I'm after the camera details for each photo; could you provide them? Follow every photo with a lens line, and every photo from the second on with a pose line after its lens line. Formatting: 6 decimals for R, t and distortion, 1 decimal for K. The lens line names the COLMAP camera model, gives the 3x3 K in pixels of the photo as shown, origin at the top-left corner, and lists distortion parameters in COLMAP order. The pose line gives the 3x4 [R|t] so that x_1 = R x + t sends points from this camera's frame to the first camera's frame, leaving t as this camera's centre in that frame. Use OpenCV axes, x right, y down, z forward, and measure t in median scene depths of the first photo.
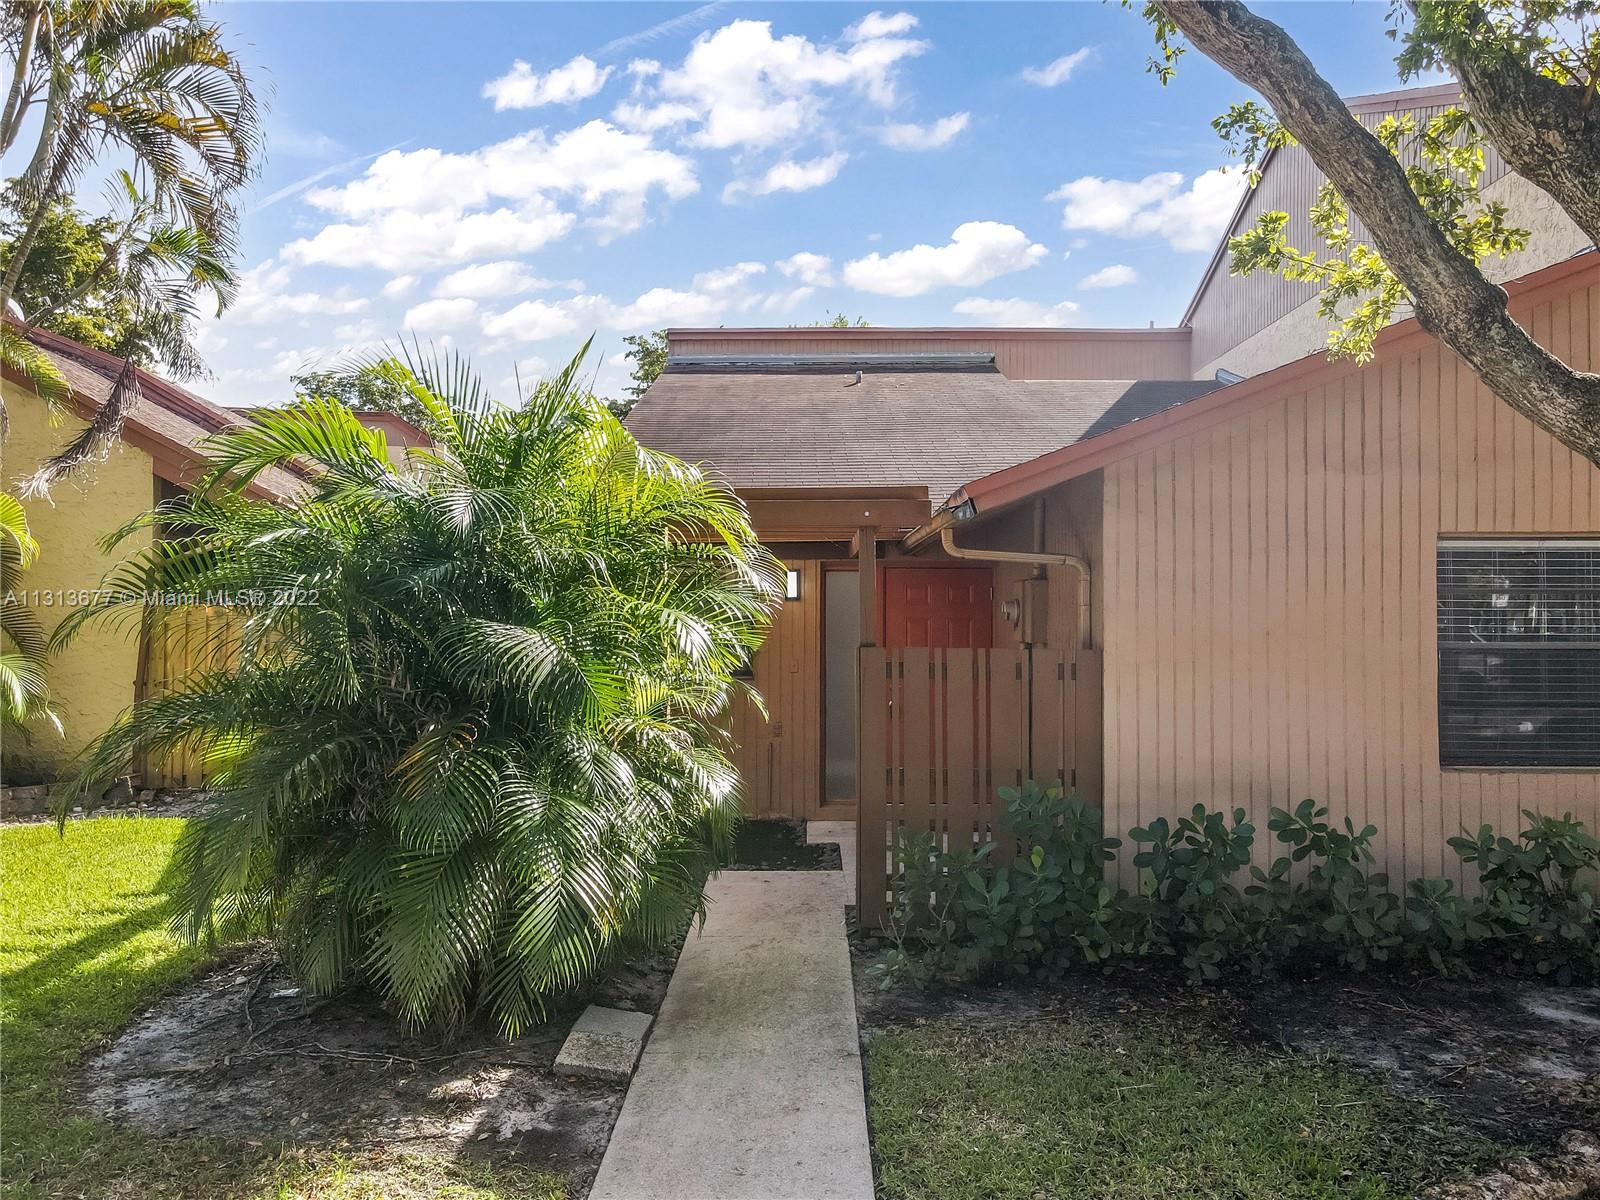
lens RADIAL K [[1206.7, 0, 800.0], [0, 1206.7, 603.7], [0, 0, 1]] dist [0.003964, -0.005741]
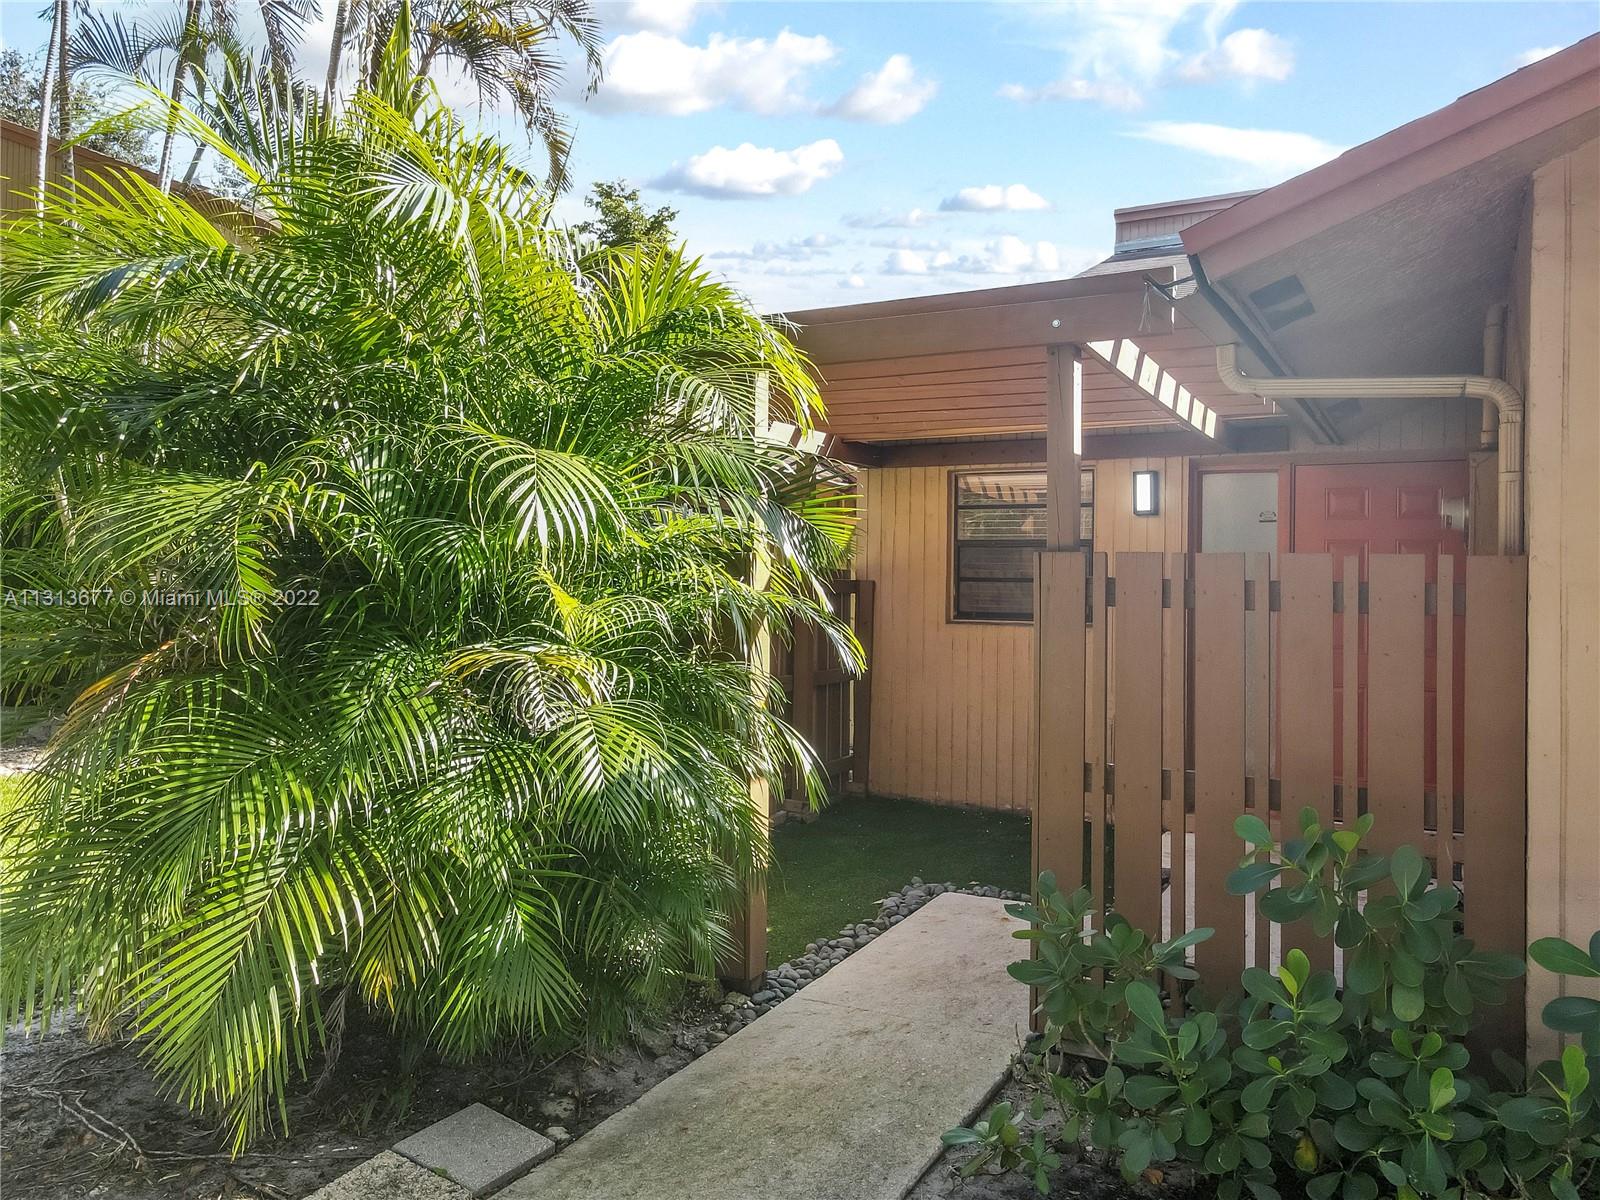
lens RADIAL K [[1206.7, 0, 800.8], [0, 1206.7, 591.1], [0, 0, 1]] dist [0.003964, -0.005741]
pose [[0.886147, 0.011062, -0.463273, 0.224458], [-0.003967, 0.999860, 0.016285, 0.048528], [0.463388, -0.012593, 0.886066, 0.451925]]
